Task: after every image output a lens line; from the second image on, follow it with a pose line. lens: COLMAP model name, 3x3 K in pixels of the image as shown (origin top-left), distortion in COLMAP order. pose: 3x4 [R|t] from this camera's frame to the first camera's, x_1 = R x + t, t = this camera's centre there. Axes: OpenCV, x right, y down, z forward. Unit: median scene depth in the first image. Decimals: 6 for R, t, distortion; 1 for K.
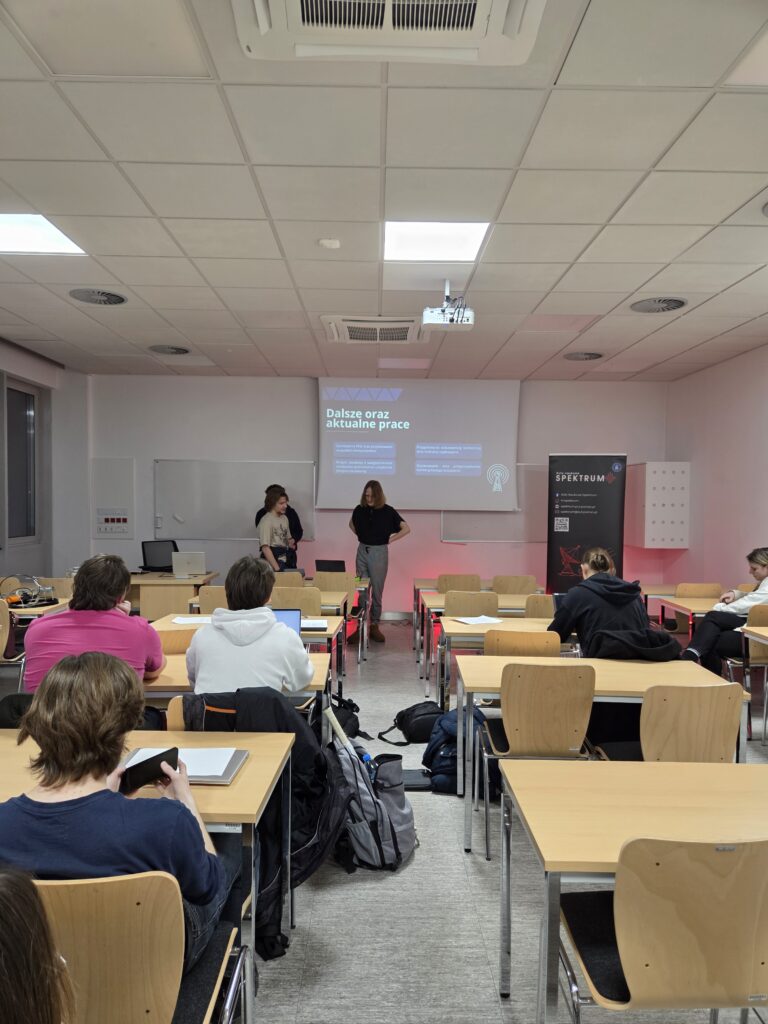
lens RADIAL K [[692.2, 0, 377.5], [0, 692.2, 514.5], [0, 0, 1]] dist [0.046209, -0.036658]
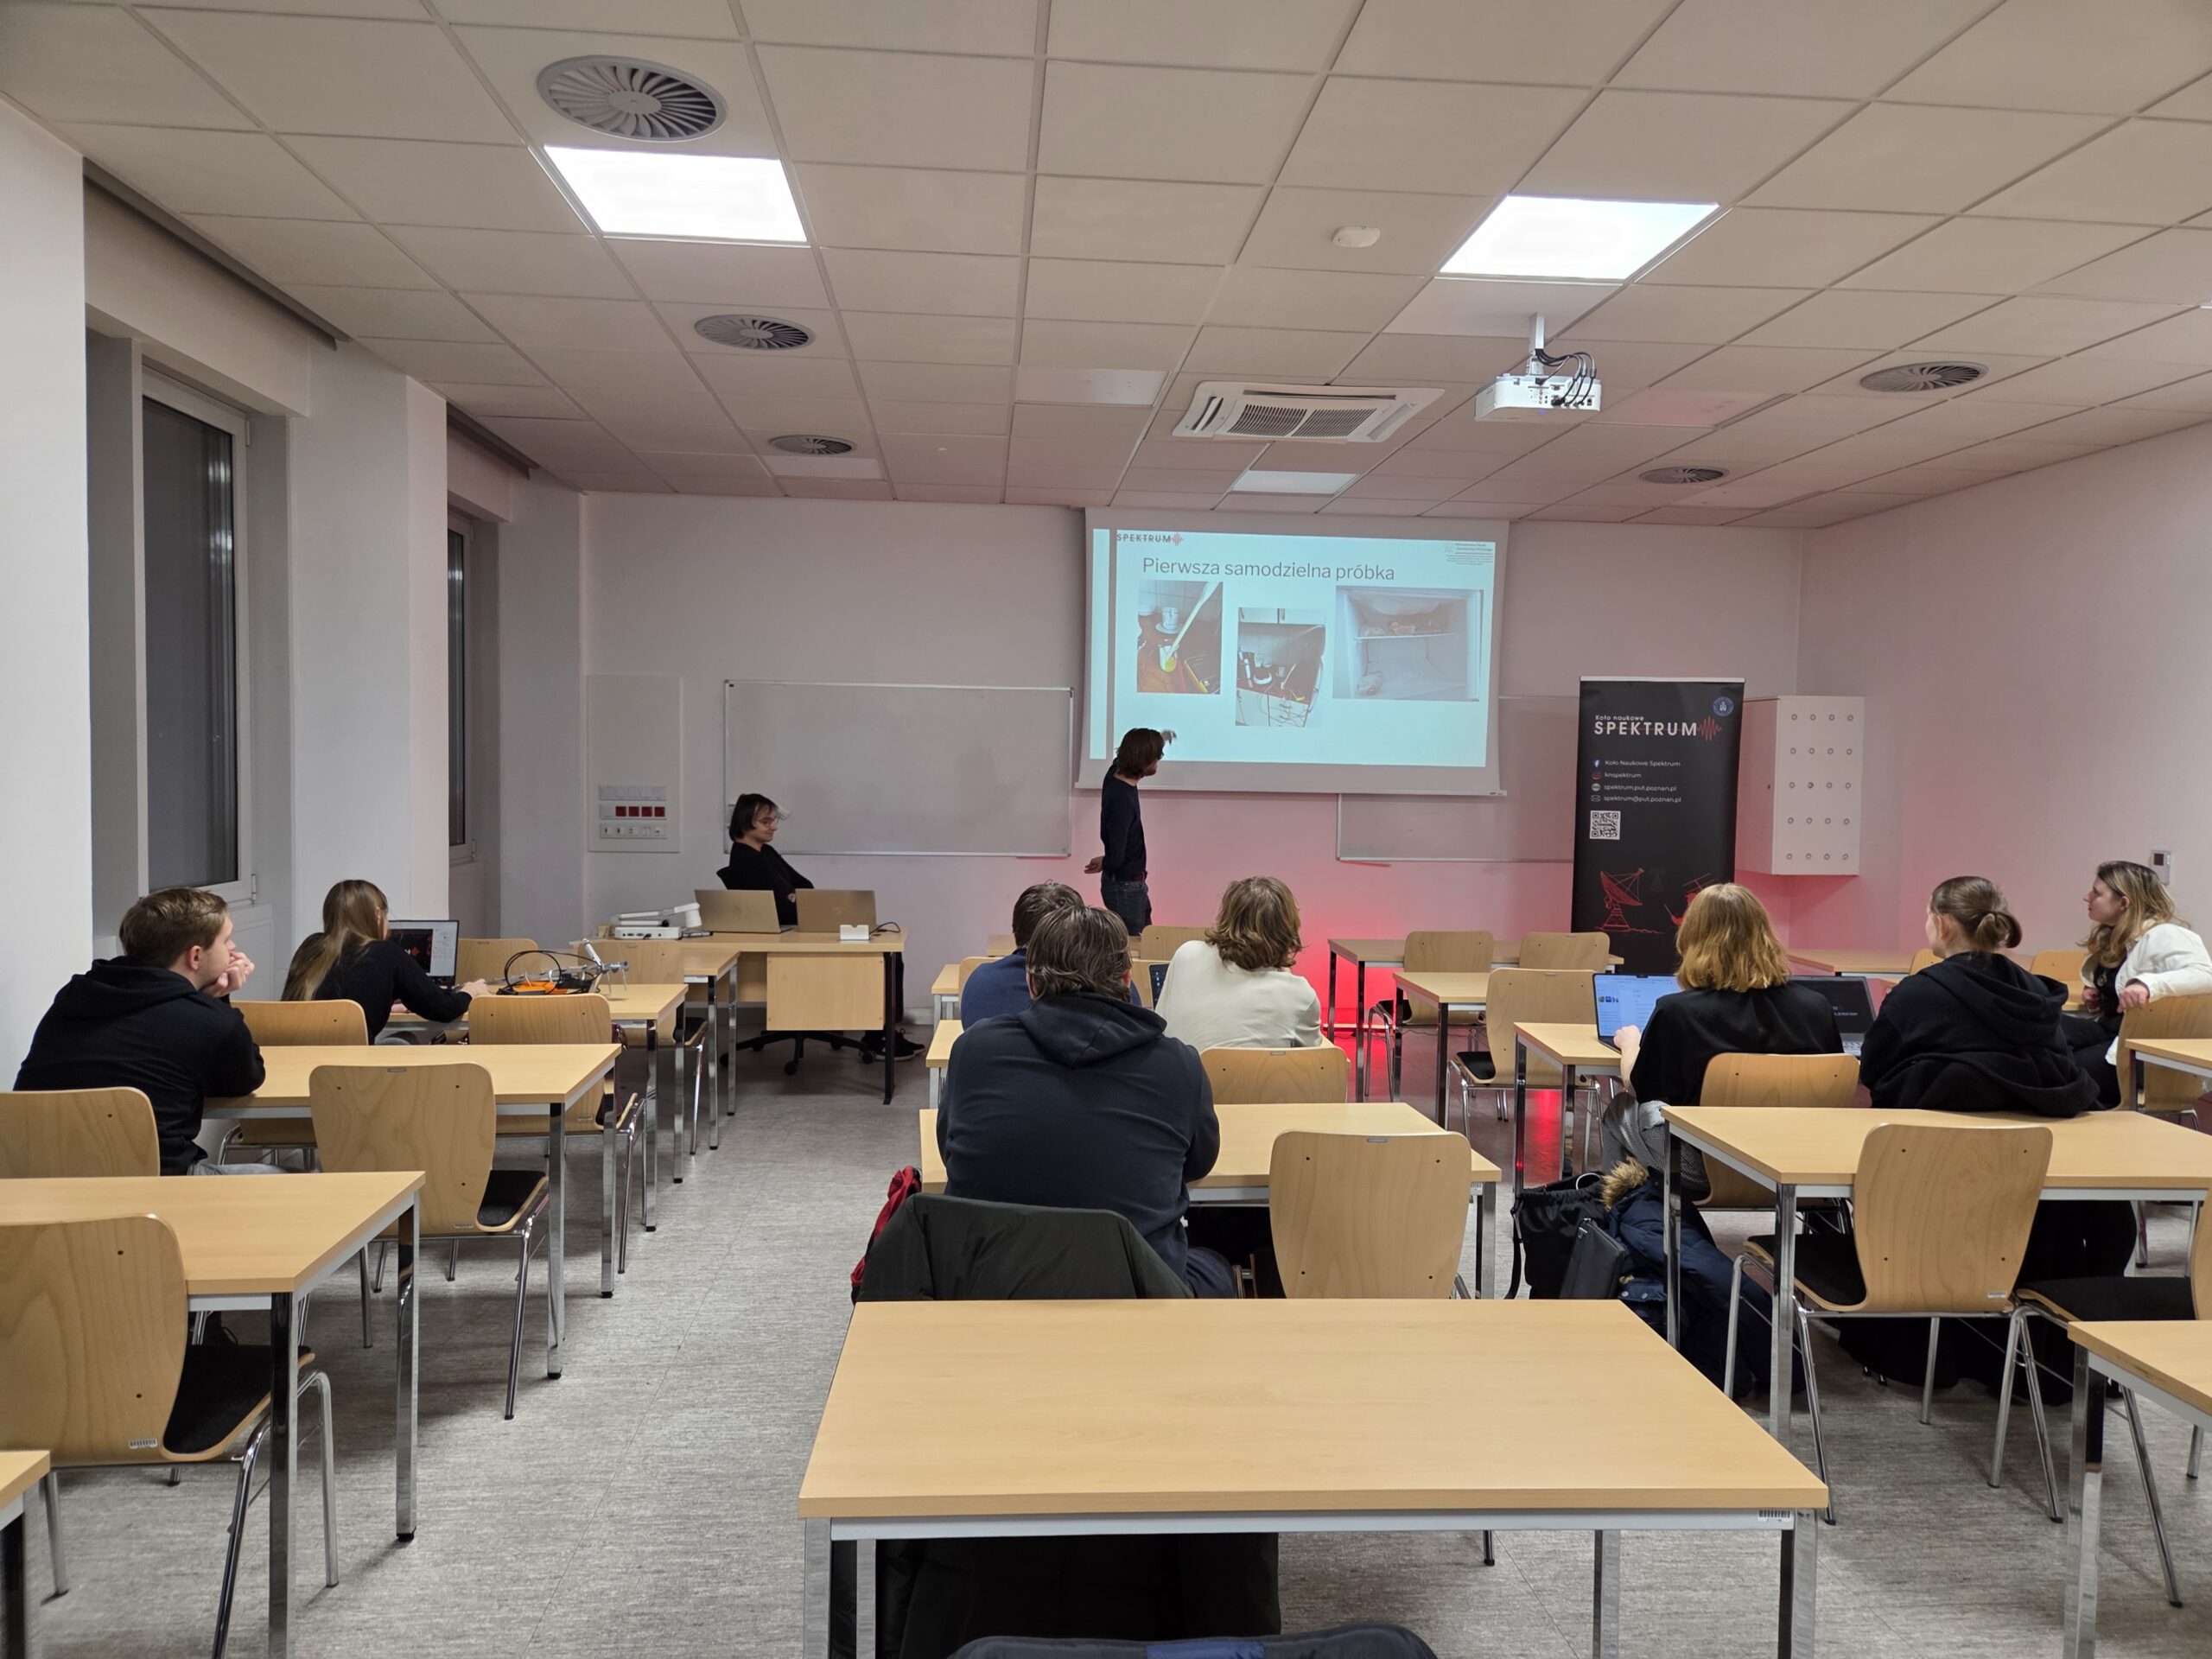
lens RADIAL K [[1495.3, 0, 1087.6], [0, 1495.3, 810.6], [0, 0, 1]] dist [0.046209, -0.036658]
pose [[0.997369, 0.004141, 0.072373, -0.167889], [-0.004963, 0.999925, 0.011192, -0.005487], [-0.072322, -0.011522, 0.997315, -0.005405]]
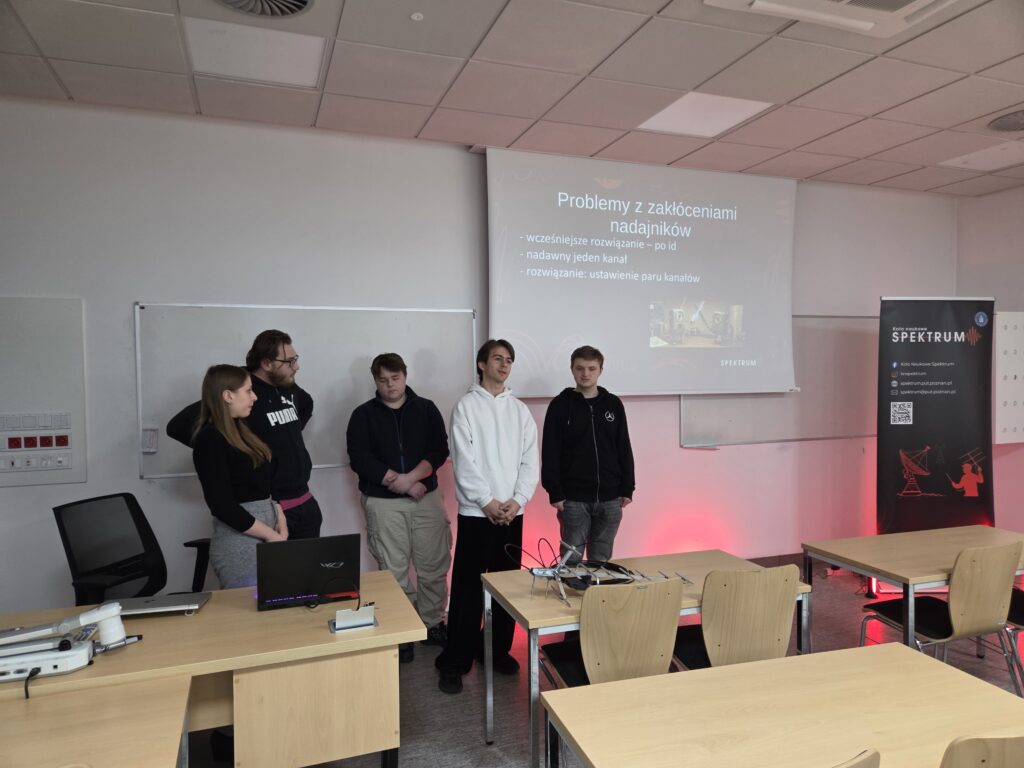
lens RADIAL K [[692.2, 0, 498.5], [0, 692.2, 381.9], [0, 0, 1]] dist [0.046209, -0.036658]
pose [[0.943130, -0.024945, 0.331486, -0.274950], [0.026240, 0.999656, 0.000569, -0.023087], [-0.331386, 0.008162, 0.943460, 0.548938]]
